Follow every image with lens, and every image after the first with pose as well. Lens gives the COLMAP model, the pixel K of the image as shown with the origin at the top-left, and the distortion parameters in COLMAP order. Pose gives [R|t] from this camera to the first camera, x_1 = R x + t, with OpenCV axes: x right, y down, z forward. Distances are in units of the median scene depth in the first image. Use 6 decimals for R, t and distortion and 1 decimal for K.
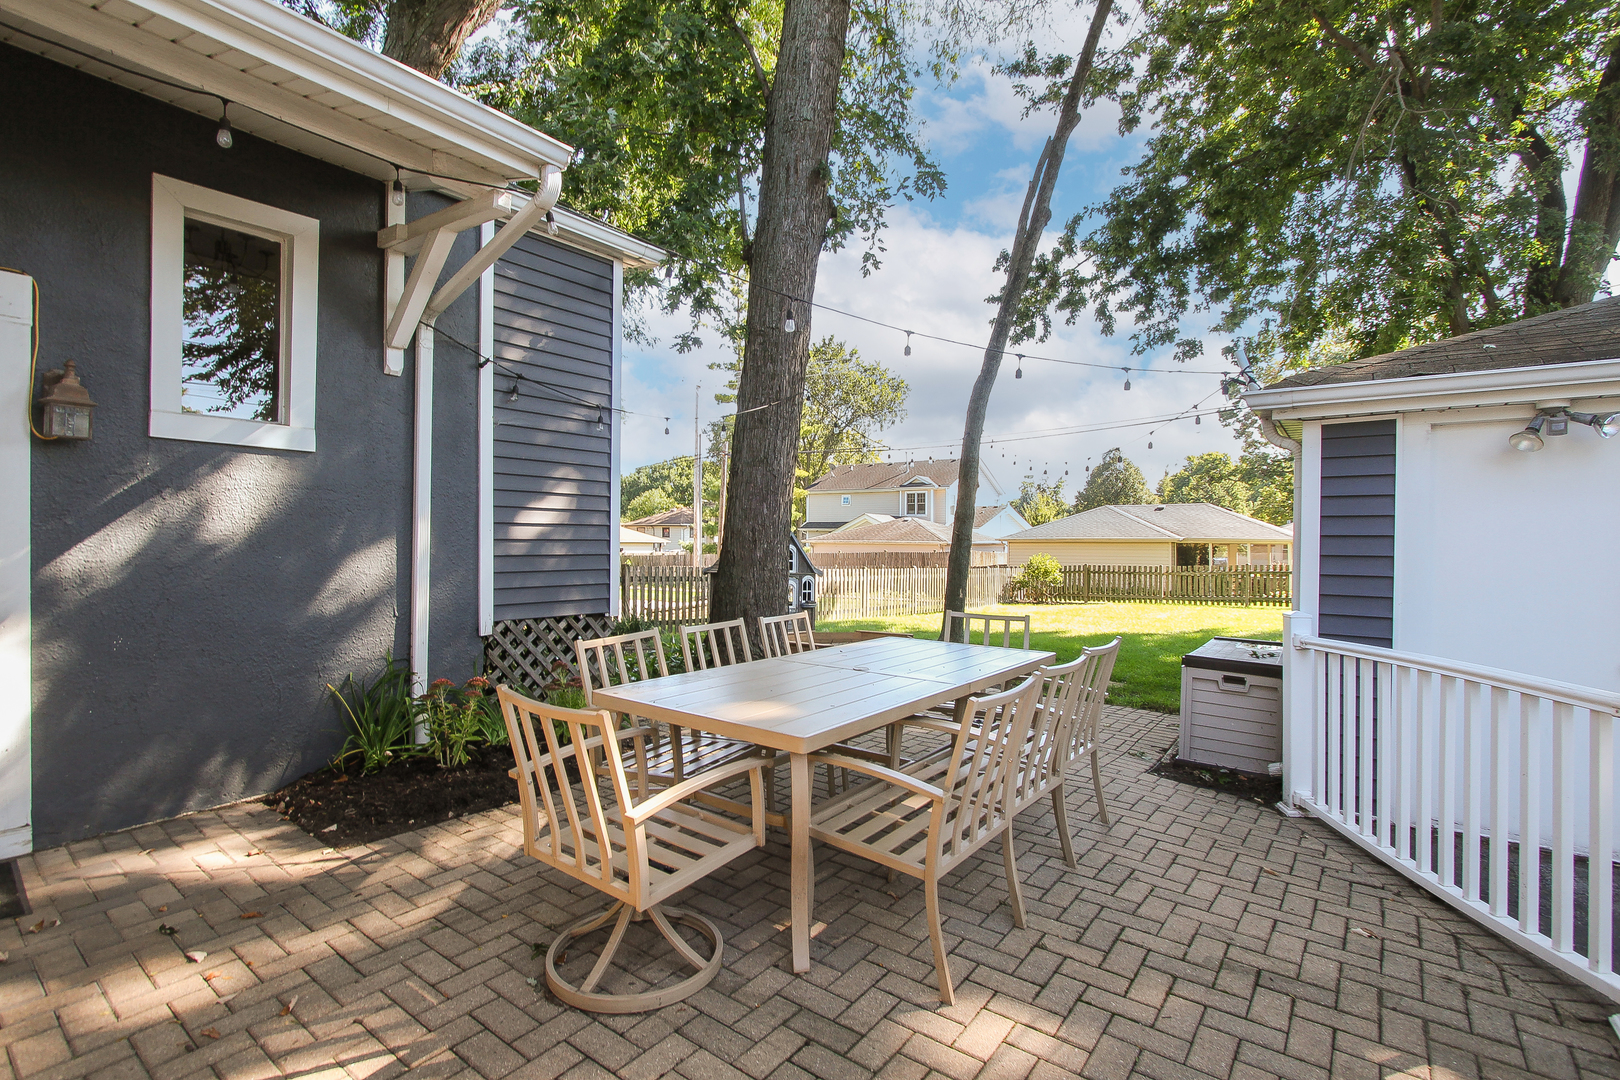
lens RADIAL K [[770.5, 0, 806.1], [0, 770.5, 541.3], [0, 0, 1]] dist [0.003426, -0.000159]
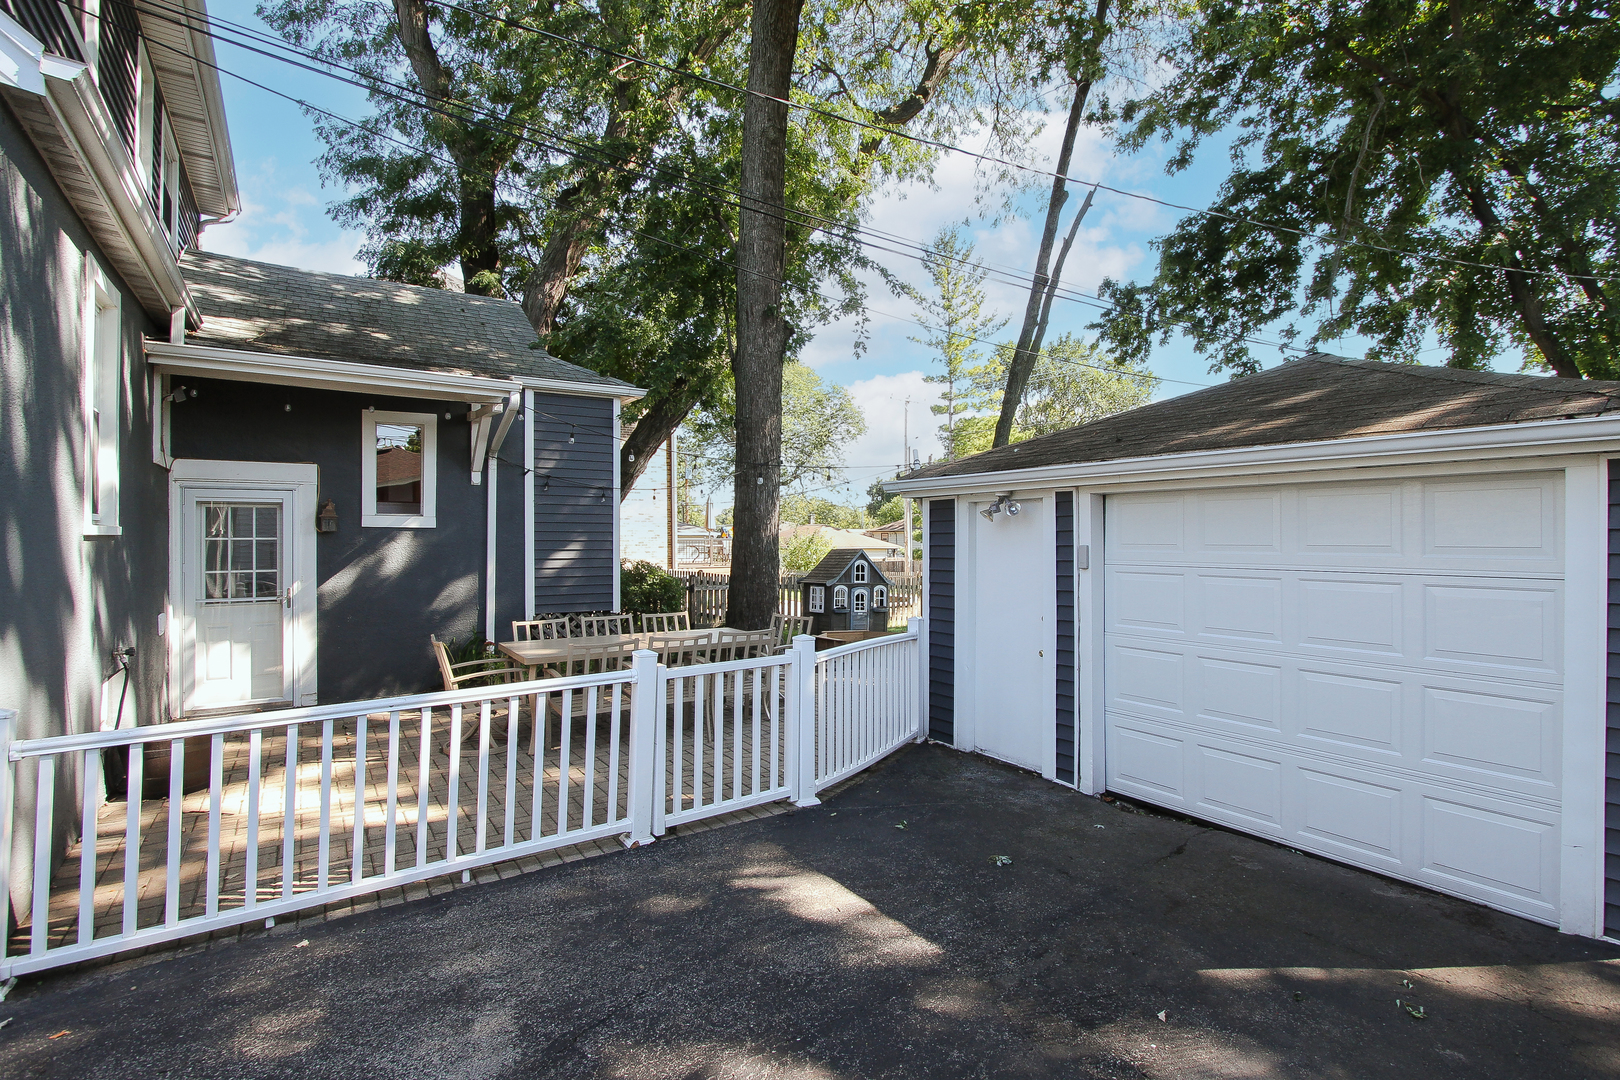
lens RADIAL K [[770.5, 0, 813.5], [0, 770.5, 533.1], [0, 0, 1]] dist [0.003426, -0.000159]
pose [[0.948552, -0.015752, -0.316231, 0.767691], [0.011184, 0.999805, -0.016254, -0.050325], [0.316425, 0.011881, 0.948543, -0.485049]]
